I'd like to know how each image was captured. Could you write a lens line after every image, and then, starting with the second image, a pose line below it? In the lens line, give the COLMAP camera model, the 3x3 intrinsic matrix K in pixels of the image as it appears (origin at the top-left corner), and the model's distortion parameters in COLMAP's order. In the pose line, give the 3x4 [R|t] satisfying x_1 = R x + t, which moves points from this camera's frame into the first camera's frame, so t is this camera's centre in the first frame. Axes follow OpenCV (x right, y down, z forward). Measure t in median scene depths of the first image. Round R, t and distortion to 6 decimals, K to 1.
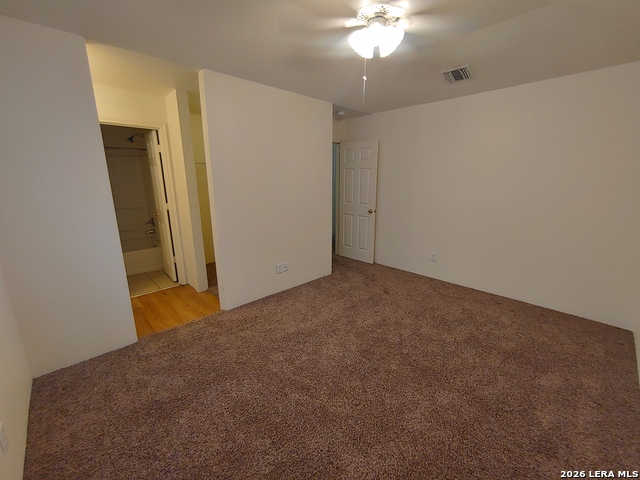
lens RADIAL K [[271.9, 0, 319.9], [0, 271.9, 238.5], [0, 0, 1]] dist [0.000929, -0.000063]
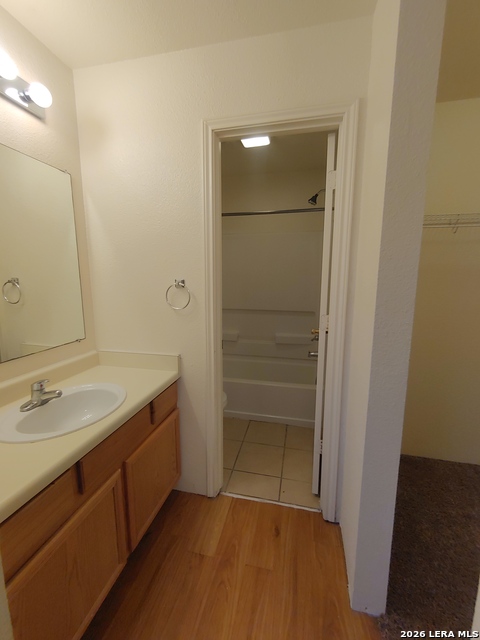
lens RADIAL K [[271.9, 0, 241.0], [0, 271.9, 319.3], [0, 0, 1]] dist [0.000929, -0.000063]
pose [[0.556297, 0.142586, -0.818659, -0.302052], [-0.184804, 0.981726, 0.045409, -0.120350], [0.810174, 0.126031, 0.572481, 0.667563]]
